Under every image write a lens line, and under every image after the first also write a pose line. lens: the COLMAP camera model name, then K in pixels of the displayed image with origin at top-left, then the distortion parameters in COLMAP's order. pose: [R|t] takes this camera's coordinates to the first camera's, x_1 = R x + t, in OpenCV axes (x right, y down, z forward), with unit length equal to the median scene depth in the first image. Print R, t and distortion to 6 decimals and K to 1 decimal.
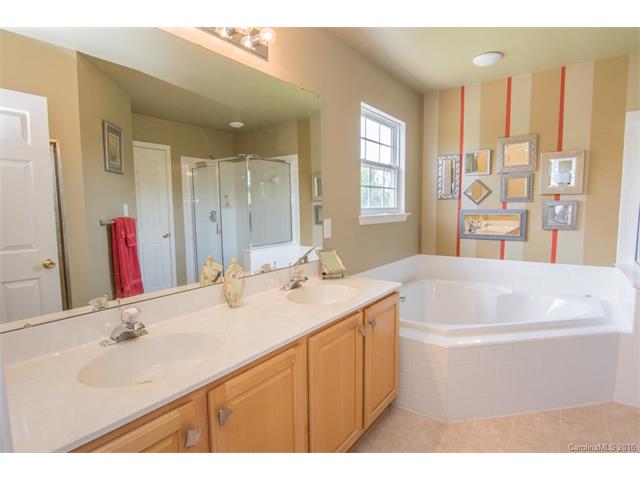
lens RADIAL K [[347.7, 0, 318.4], [0, 347.7, 244.1], [0, 0, 1]] dist [-0.023919, -0.002834]
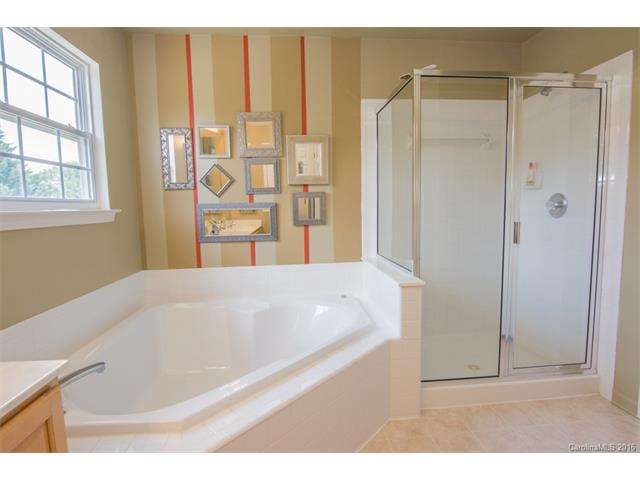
lens RADIAL K [[347.7, 0, 319.9], [0, 347.7, 244.0], [0, 0, 1]] dist [-0.023919, -0.002834]
pose [[0.758479, -0.073427, 0.647548, 0.132279], [0.079350, 0.996645, 0.020068, -0.009469], [-0.646849, 0.036162, 0.761761, 0.289953]]
